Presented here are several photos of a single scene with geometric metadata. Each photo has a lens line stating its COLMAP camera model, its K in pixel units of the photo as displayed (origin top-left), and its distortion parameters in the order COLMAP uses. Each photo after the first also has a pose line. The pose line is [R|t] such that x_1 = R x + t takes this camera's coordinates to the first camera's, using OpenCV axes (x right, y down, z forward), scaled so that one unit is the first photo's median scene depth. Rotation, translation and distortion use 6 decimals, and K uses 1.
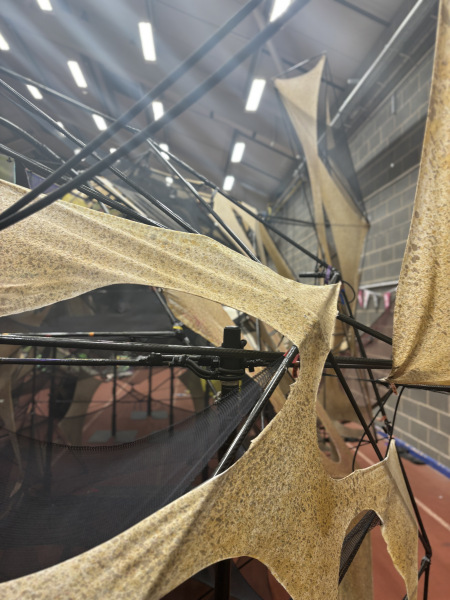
lens RADIAL K [[453.2, 0, 225.0], [0, 453.2, 300.0], [0, 0, 1]] dist [0.046680, -0.069258]
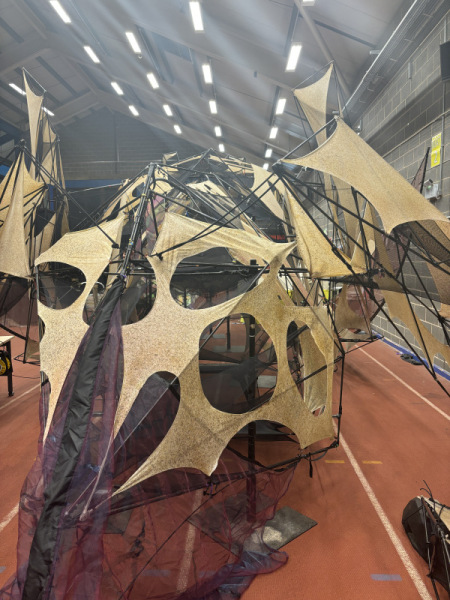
lens RADIAL K [[453.2, 0, 225.0], [0, 453.2, 300.0], [0, 0, 1]] dist [0.046680, -0.069258]
pose [[0.992844, -0.021572, -0.117454, 0.026632], [0.035977, 0.991885, 0.121942, -0.006341], [0.113870, -0.125295, 0.985563, -0.290611]]
